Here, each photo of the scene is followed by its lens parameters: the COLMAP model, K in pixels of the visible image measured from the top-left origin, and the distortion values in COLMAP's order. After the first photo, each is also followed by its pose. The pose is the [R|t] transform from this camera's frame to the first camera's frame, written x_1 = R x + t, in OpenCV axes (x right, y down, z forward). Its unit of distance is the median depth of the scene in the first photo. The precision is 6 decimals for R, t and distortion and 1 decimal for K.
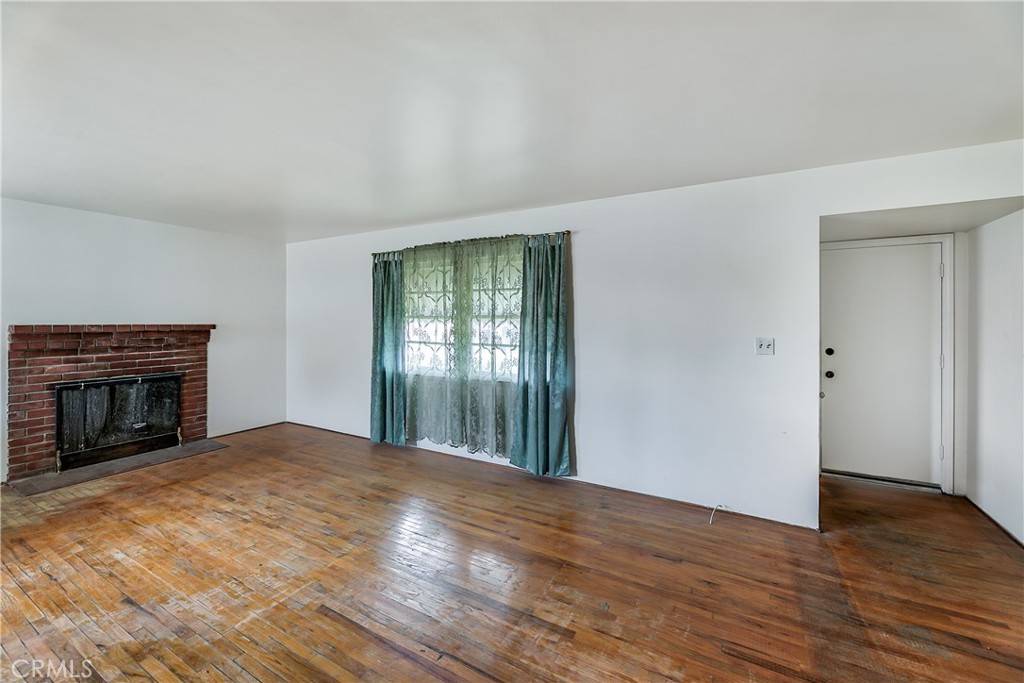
lens RADIAL K [[421.5, 0, 511.5], [0, 421.5, 321.8], [0, 0, 1]] dist [-0.002045, -0.000419]
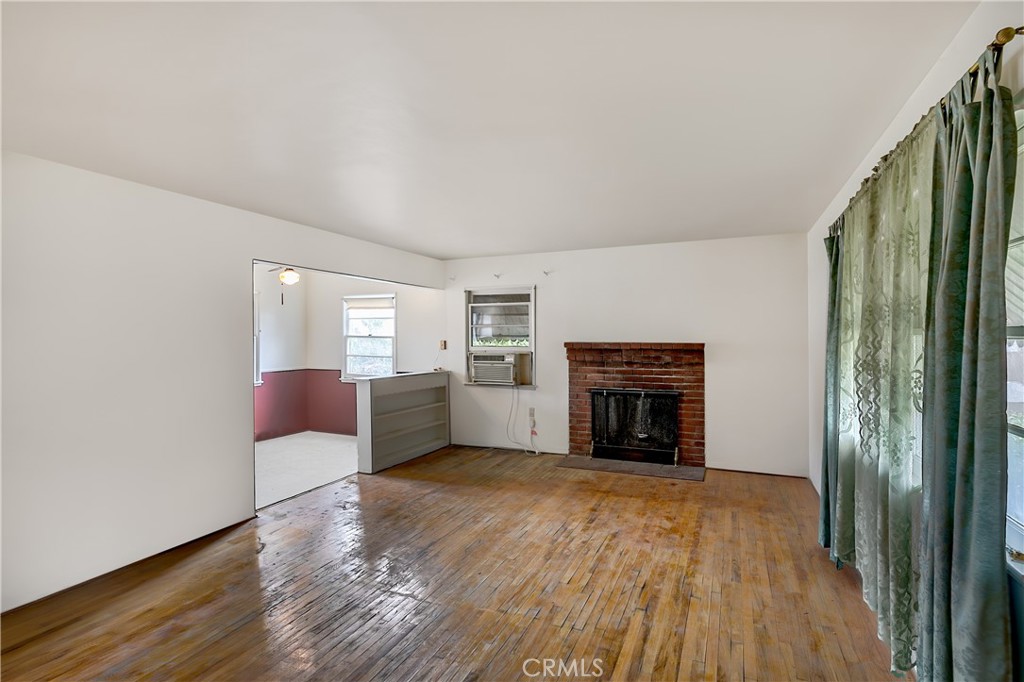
lens RADIAL K [[502.2, 0, 512.0], [0, 502.2, 341.0], [0, 0, 1]] dist [0.000828, 0.000025]
pose [[0.102946, 0.006312, -0.994667, 0.397622], [-0.000788, 0.999980, 0.006264, -0.006180], [0.994687, 0.000139, 0.102949, 0.578122]]
